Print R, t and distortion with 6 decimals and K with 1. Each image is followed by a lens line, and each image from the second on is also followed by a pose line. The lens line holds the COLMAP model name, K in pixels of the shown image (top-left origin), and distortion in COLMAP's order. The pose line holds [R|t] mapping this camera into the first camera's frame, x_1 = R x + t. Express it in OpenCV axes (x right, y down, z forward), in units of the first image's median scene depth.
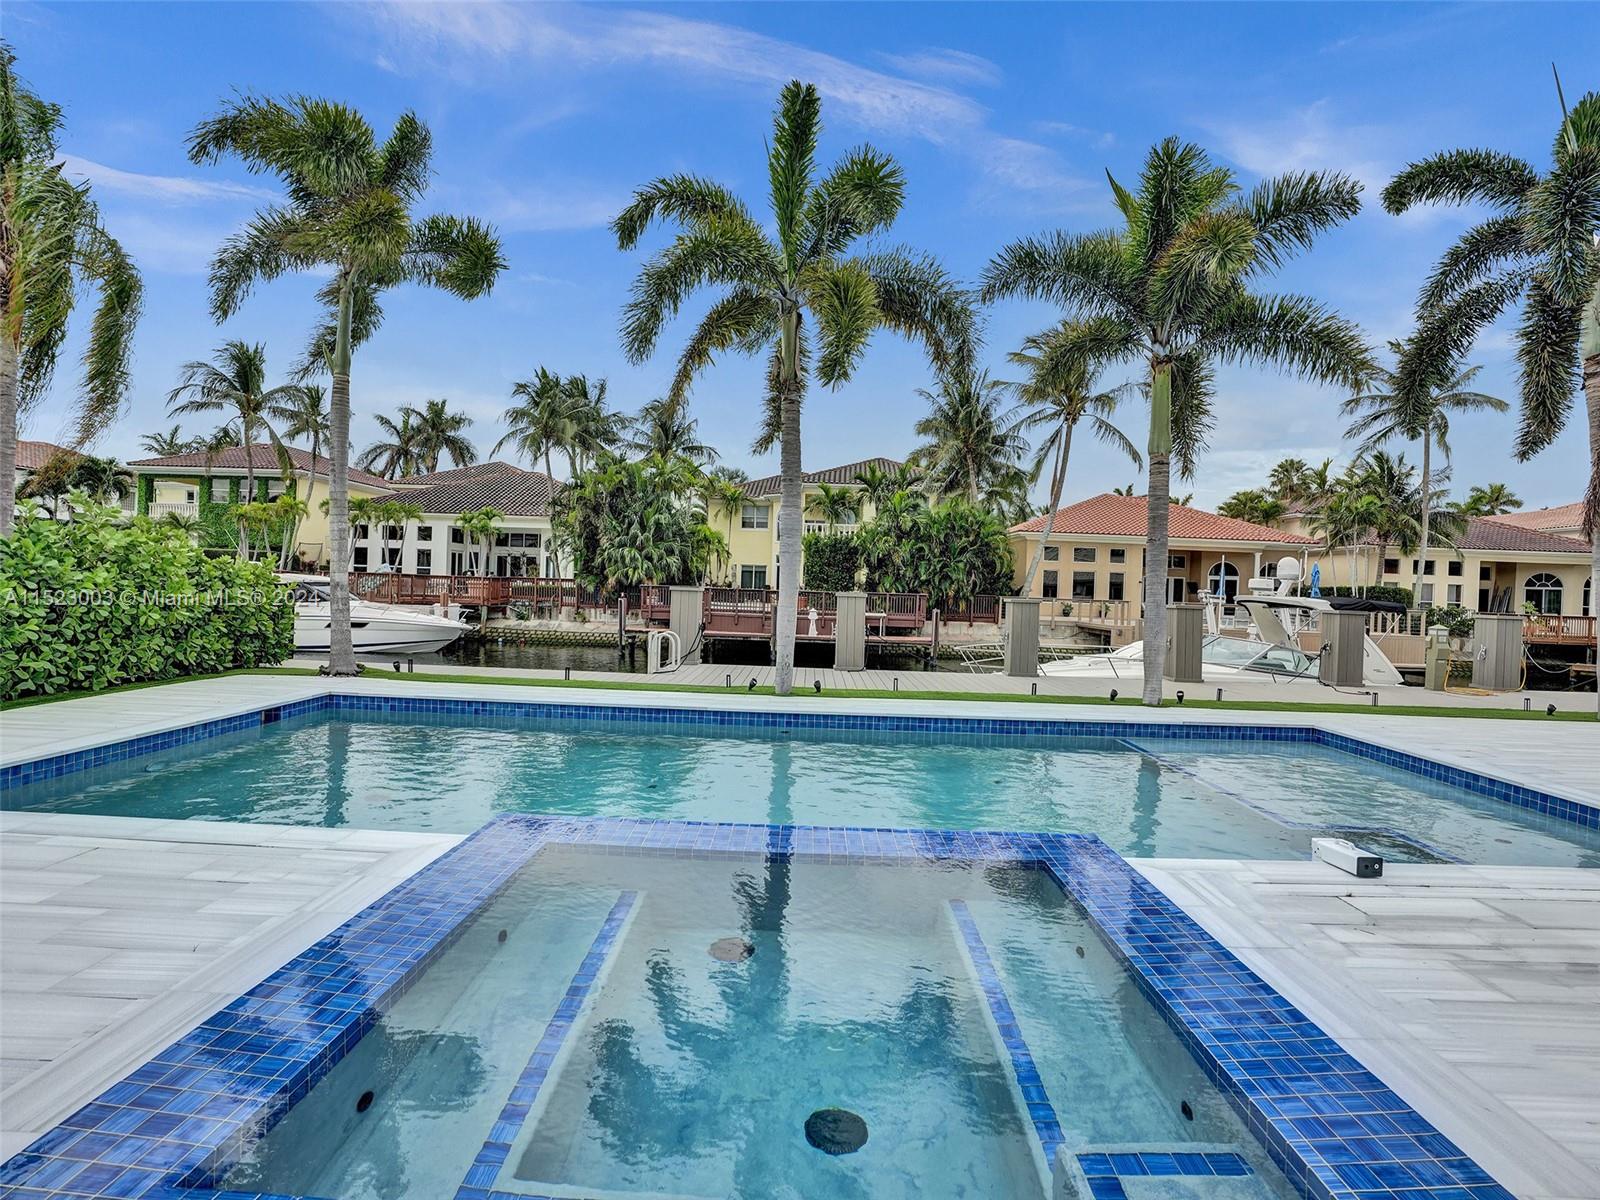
lens RADIAL K [[813.8, 0, 798.3], [0, 813.8, 606.7], [0, 0, 1]] dist [-0.080007, 0.034120]
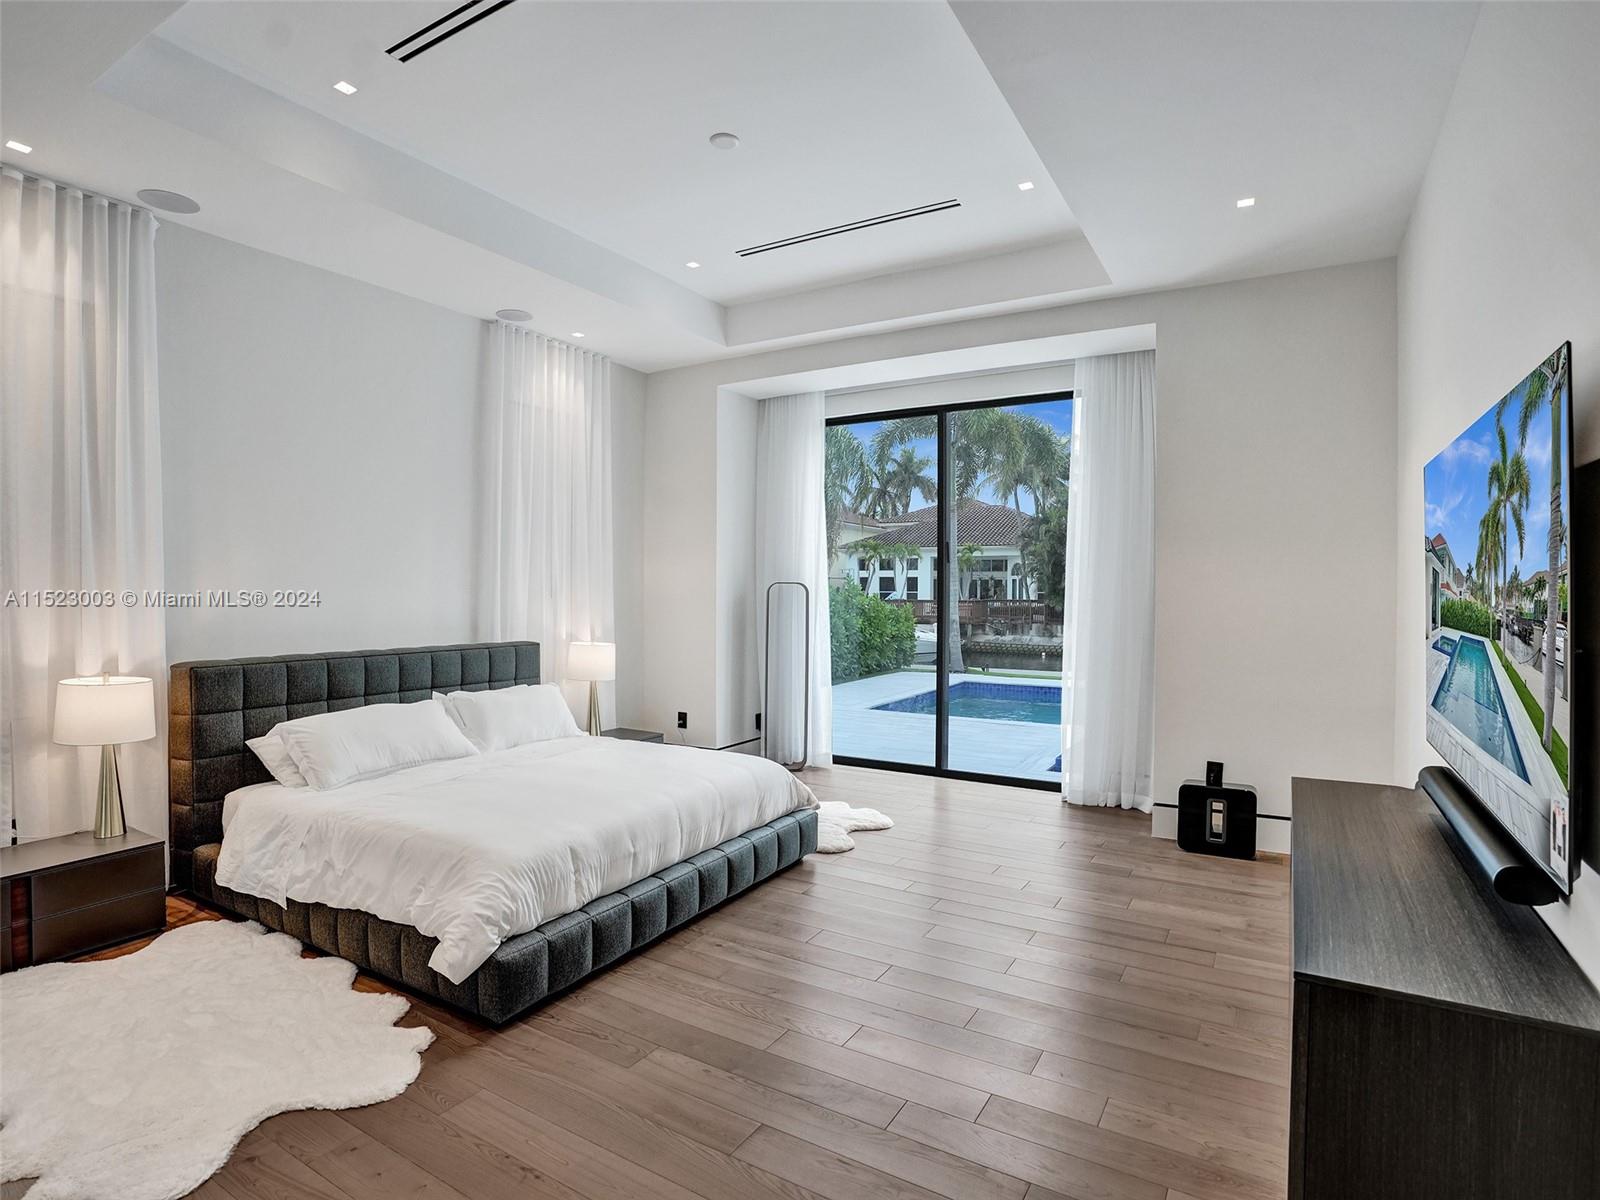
lens RADIAL K [[808.5, 0, 821.0], [0, 808.5, 598.1], [0, 0, 1]] dist [-0.053118, 0.000175]
pose [[0.874524, -0.025954, -0.484286, 0.007080], [0.013552, 0.999485, -0.029091, -0.007792], [0.484792, 0.018878, 0.874426, -0.181218]]
